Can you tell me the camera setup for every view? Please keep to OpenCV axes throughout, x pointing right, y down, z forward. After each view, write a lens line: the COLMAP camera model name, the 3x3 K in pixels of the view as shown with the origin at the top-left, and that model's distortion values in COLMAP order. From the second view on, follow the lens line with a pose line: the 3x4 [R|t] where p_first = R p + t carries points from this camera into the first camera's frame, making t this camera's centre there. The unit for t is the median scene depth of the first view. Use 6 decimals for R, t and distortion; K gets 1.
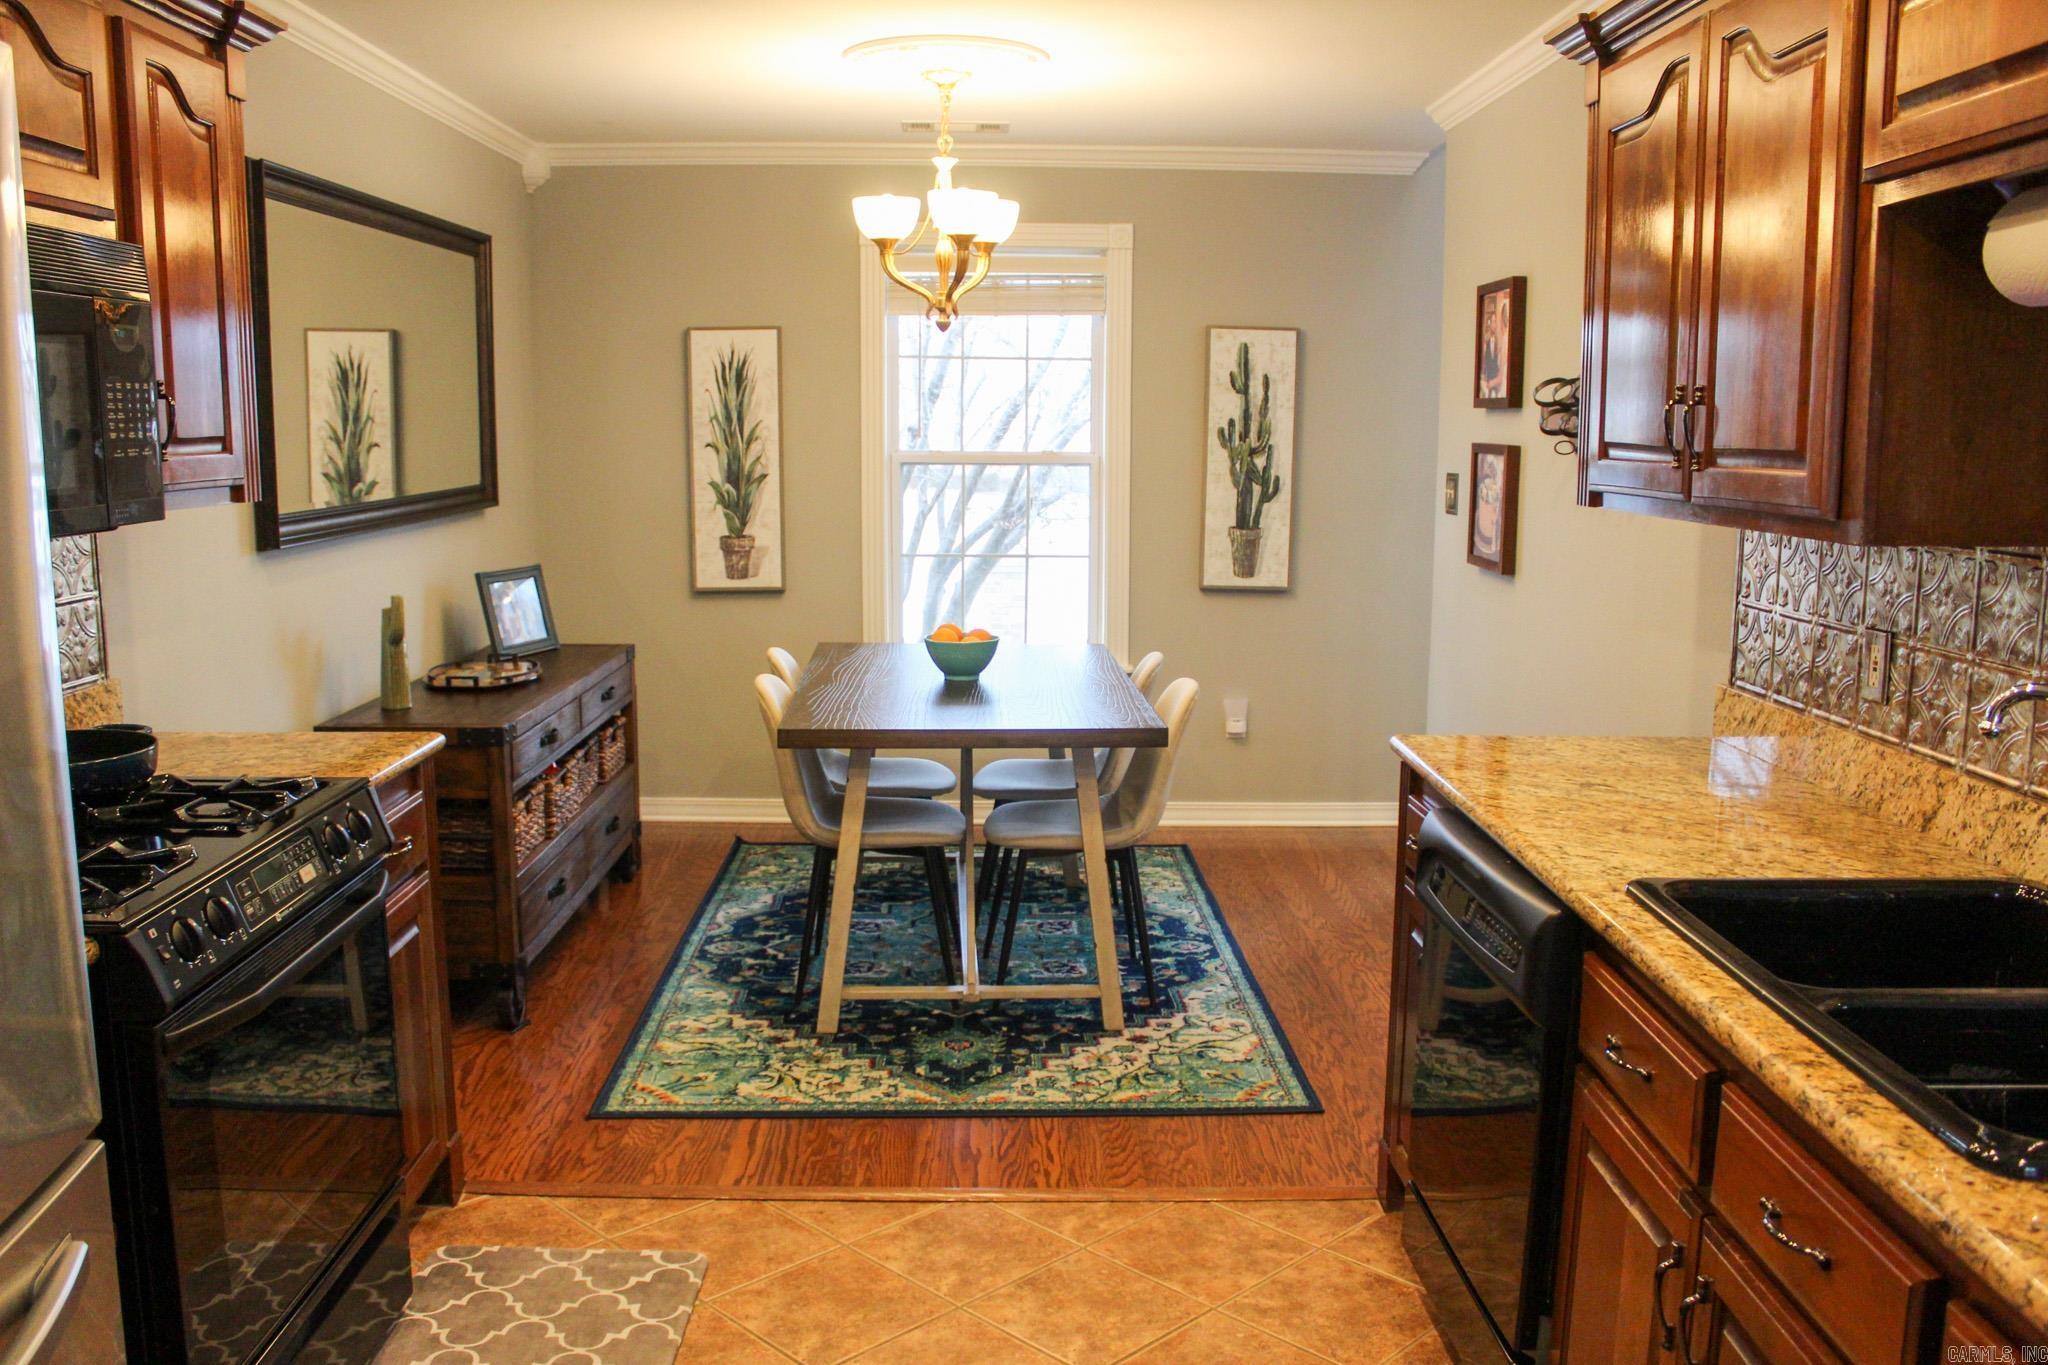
lens RADIAL K [[1697.6, 0, 999.3], [0, 1697.6, 693.4], [0, 0, 1]] dist [-0.160791, 0.133716]
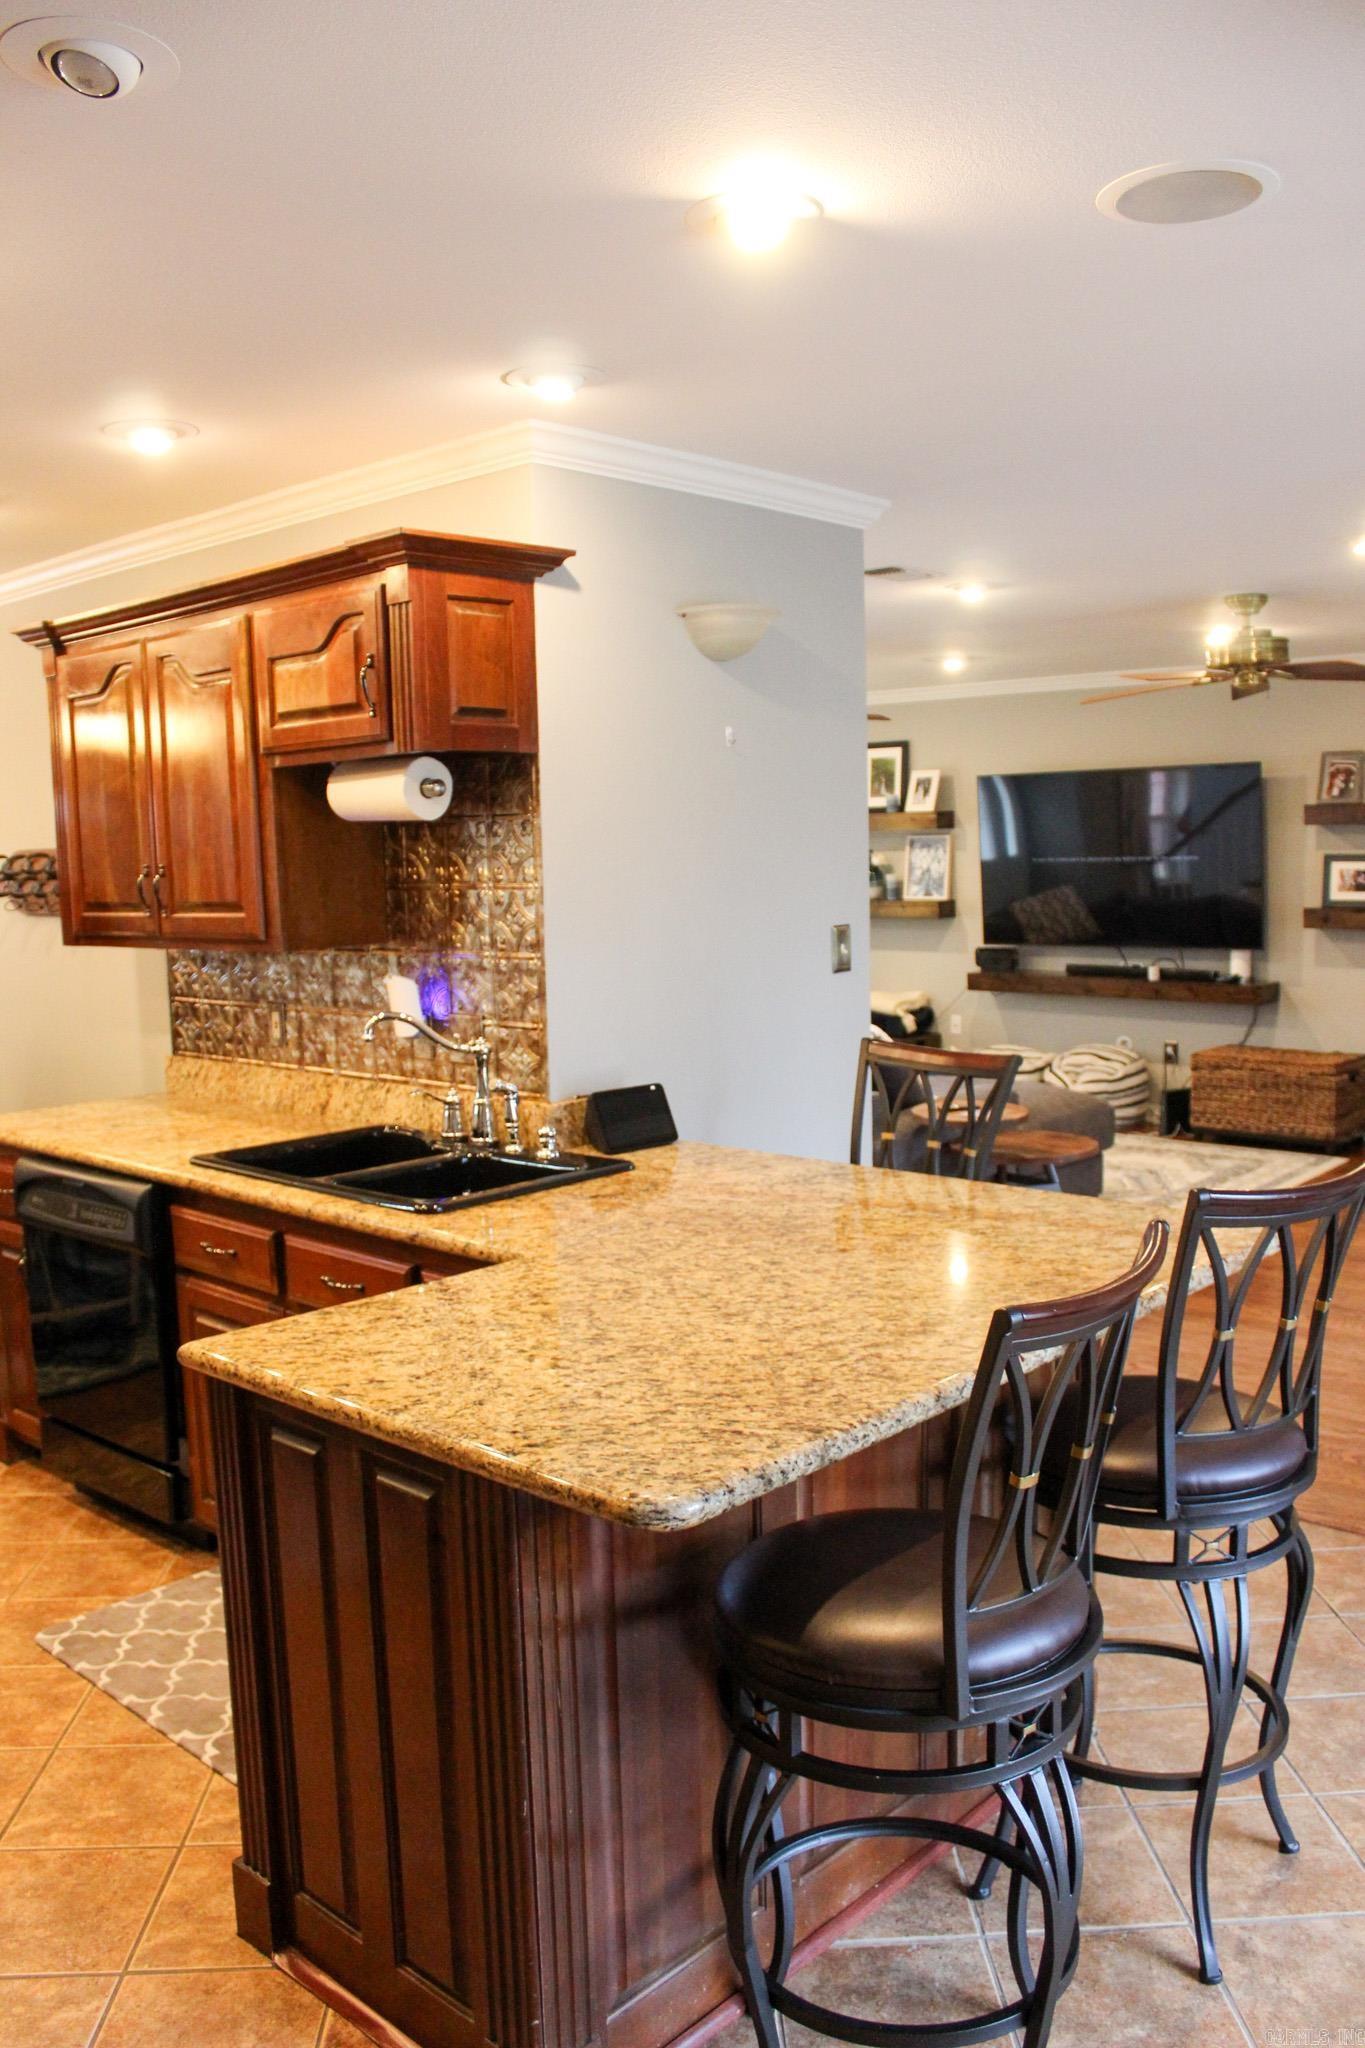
lens RADIAL K [[1697.6, 0, 684.6], [0, 1697.6, 1017.5], [0, 0, 1]] dist [-0.160791, 0.133716]
pose [[0.675531, -0.100431, 0.730460, -0.465649], [0.149458, 0.988765, -0.002273, 0.044620], [-0.722025, 0.110709, 0.682952, -0.502194]]
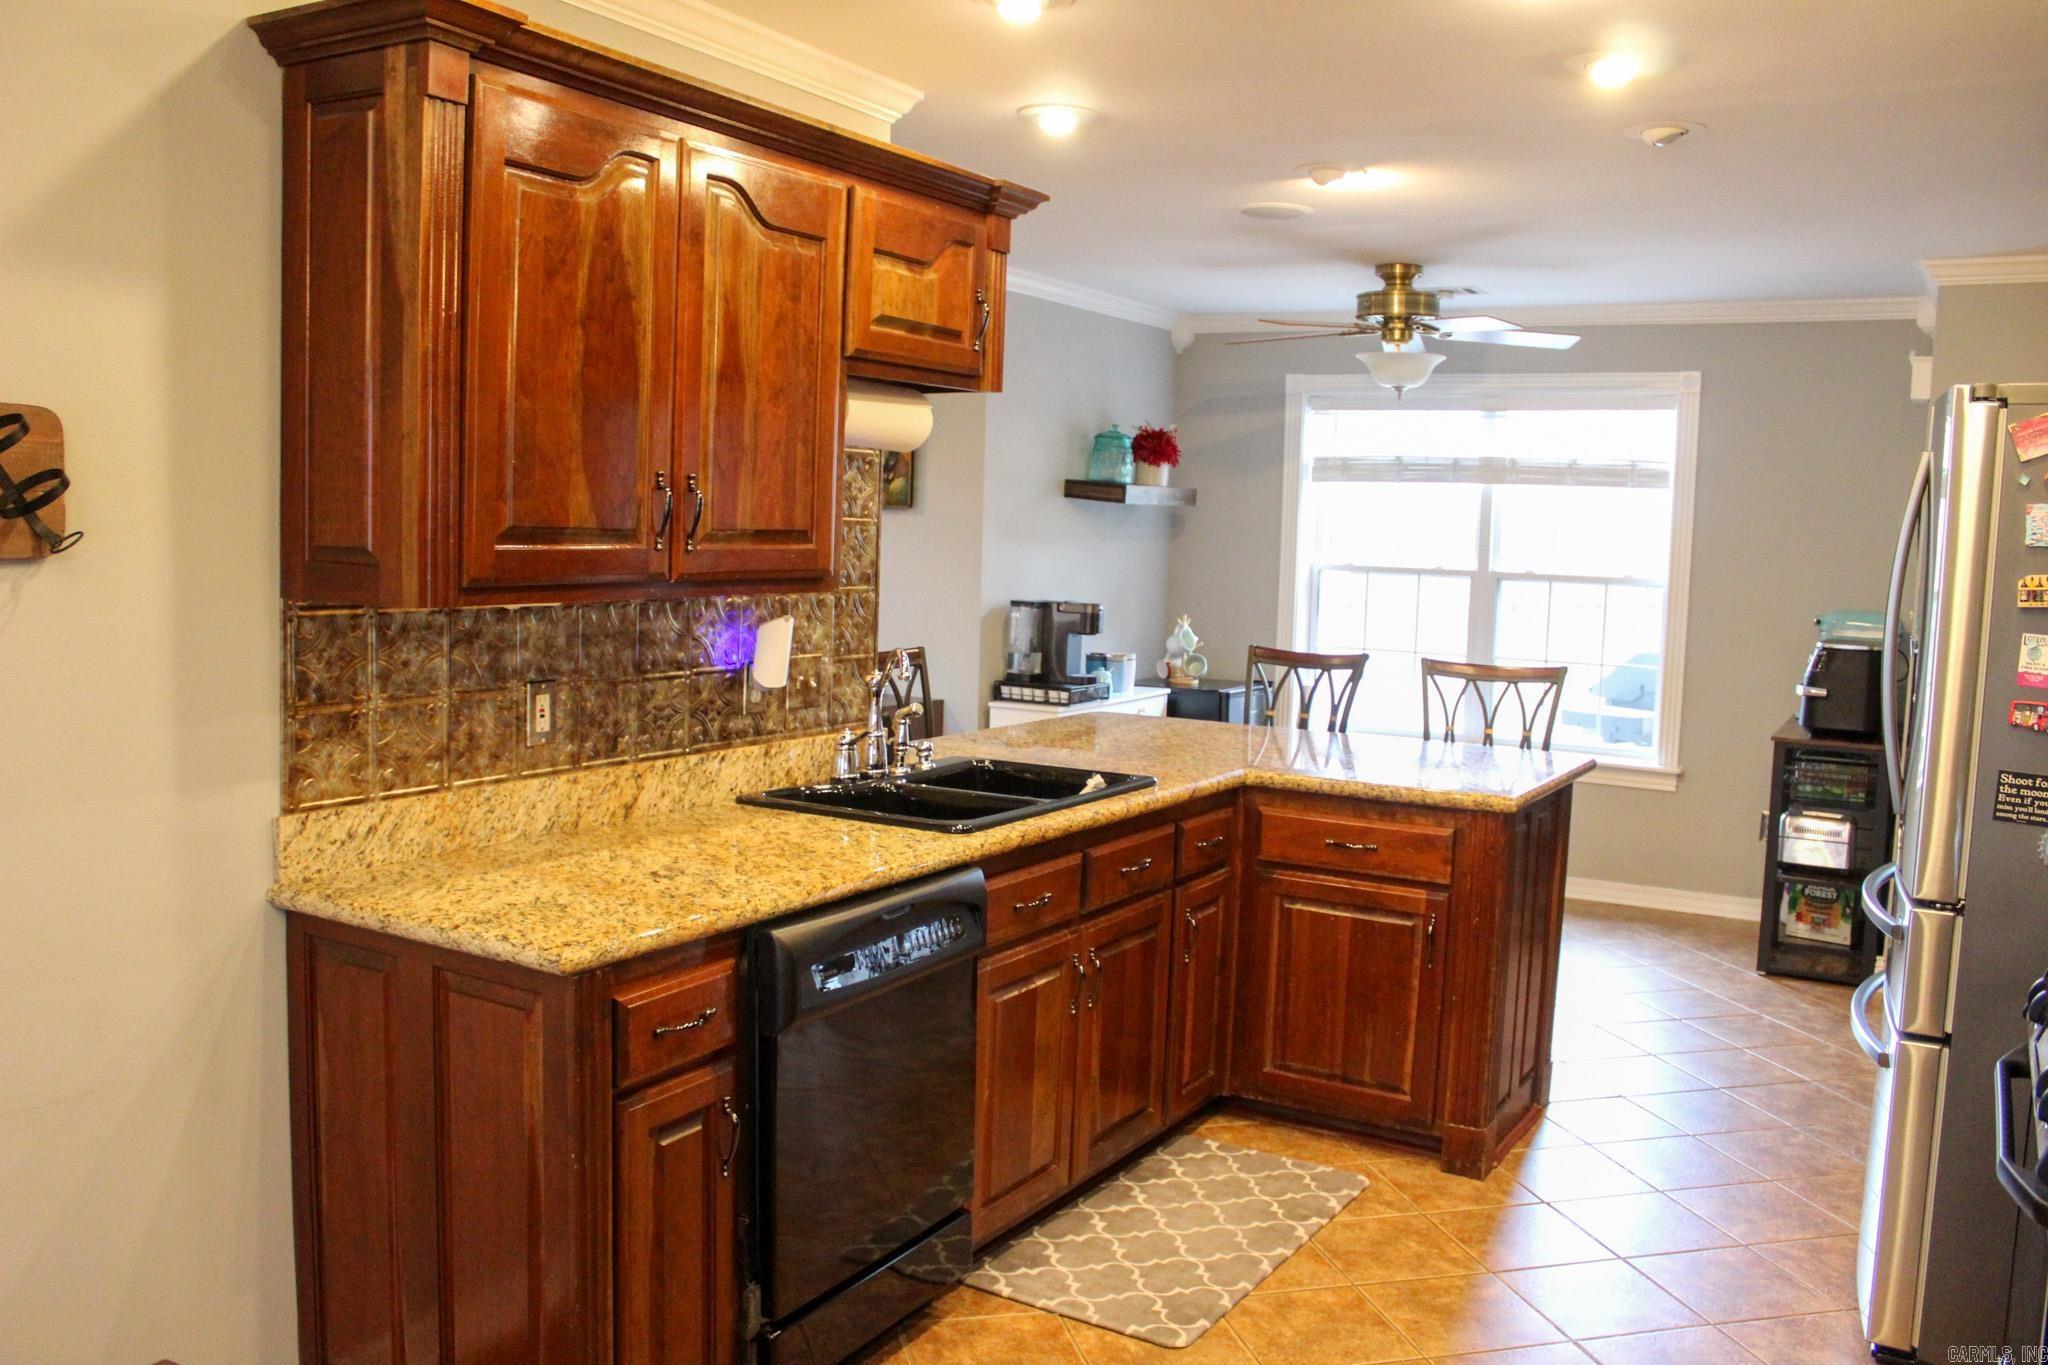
lens RADIAL K [[1697.6, 0, 1010.0], [0, 1697.6, 692.1], [0, 0, 1]] dist [-0.160791, 0.133716]
pose [[-0.856433, -0.082722, 0.509588, -0.365621], [0.048952, 0.969620, 0.239669, -0.318489], [-0.513933, 0.230206, -0.826365, 1.936525]]
